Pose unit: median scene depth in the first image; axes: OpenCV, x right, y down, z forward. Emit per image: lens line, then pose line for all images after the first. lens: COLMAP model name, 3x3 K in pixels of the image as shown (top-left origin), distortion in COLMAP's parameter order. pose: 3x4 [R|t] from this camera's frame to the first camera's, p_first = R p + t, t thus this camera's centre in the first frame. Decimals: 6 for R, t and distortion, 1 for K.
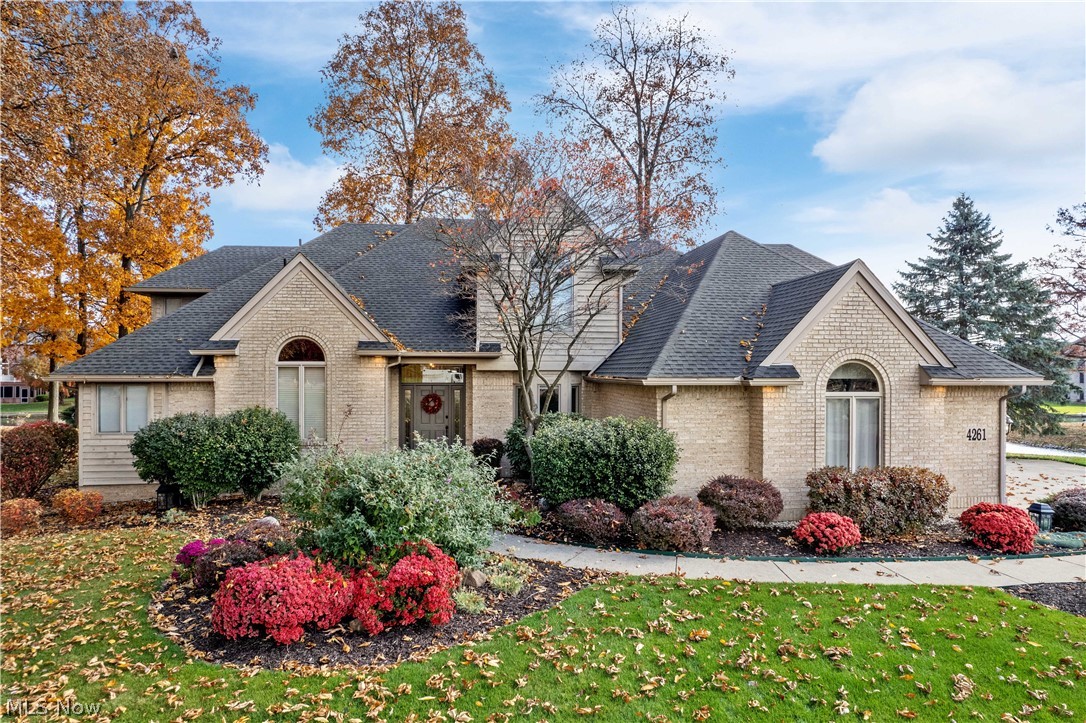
lens RADIAL K [[686.0, 0, 547.9], [0, 686.0, 360.5], [0, 0, 1]] dist [-0.024345, 0.011794]
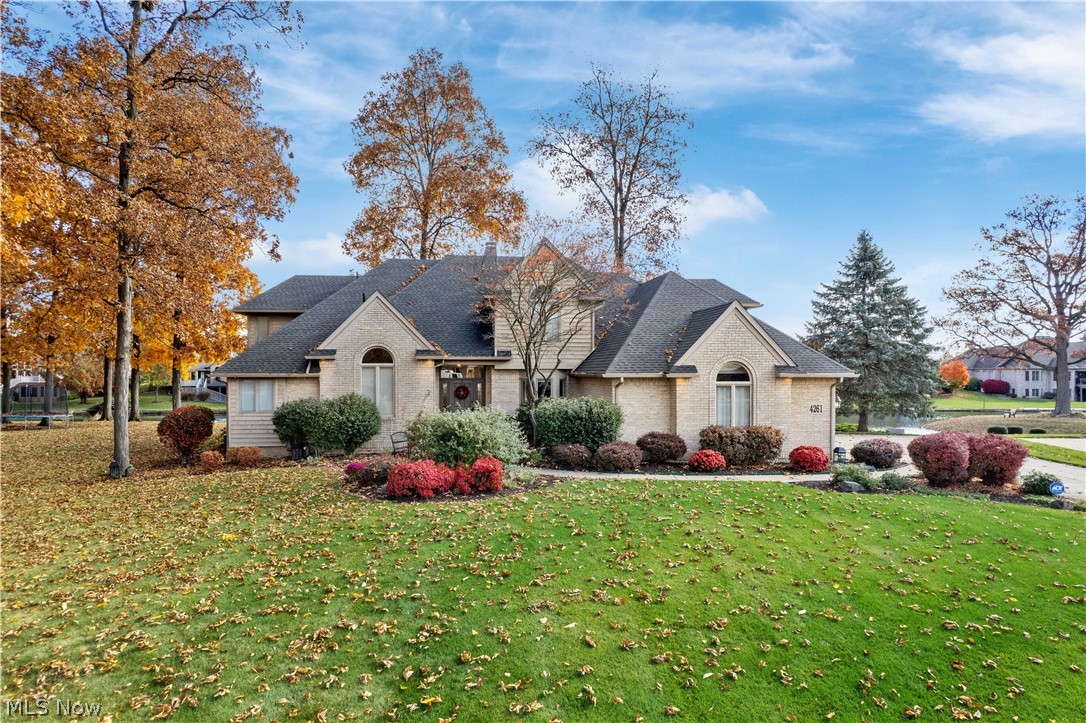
lens RADIAL K [[686.0, 0, 544.3], [0, 686.0, 364.1], [0, 0, 1]] dist [-0.024345, 0.011794]
pose [[0.999918, -0.002761, 0.012534, -0.017898], [0.002706, 0.999987, 0.004360, -0.002565], [-0.012546, -0.004326, 0.999912, -0.493865]]
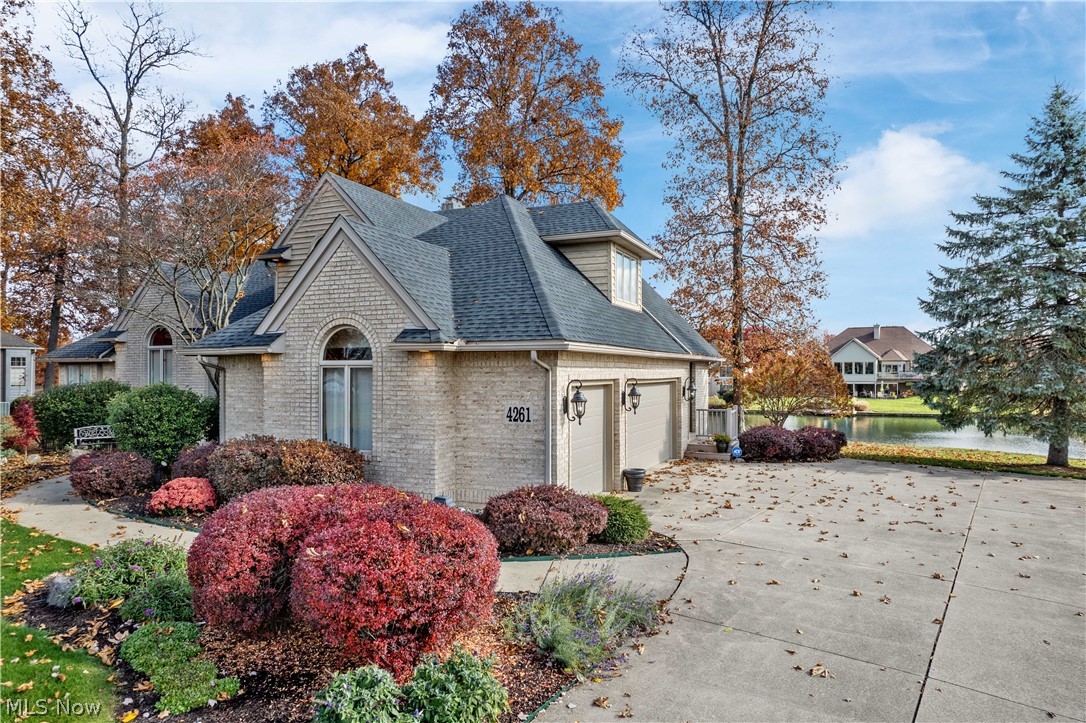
lens RADIAL K [[686.0, 0, 533.6], [0, 686.0, 364.2], [0, 0, 1]] dist [-0.024345, 0.011794]
pose [[0.855767, -0.008752, -0.517287, 0.906166], [0.011594, 0.999930, 0.002263, 0.041428], [0.517231, -0.007934, 0.855809, 0.275964]]
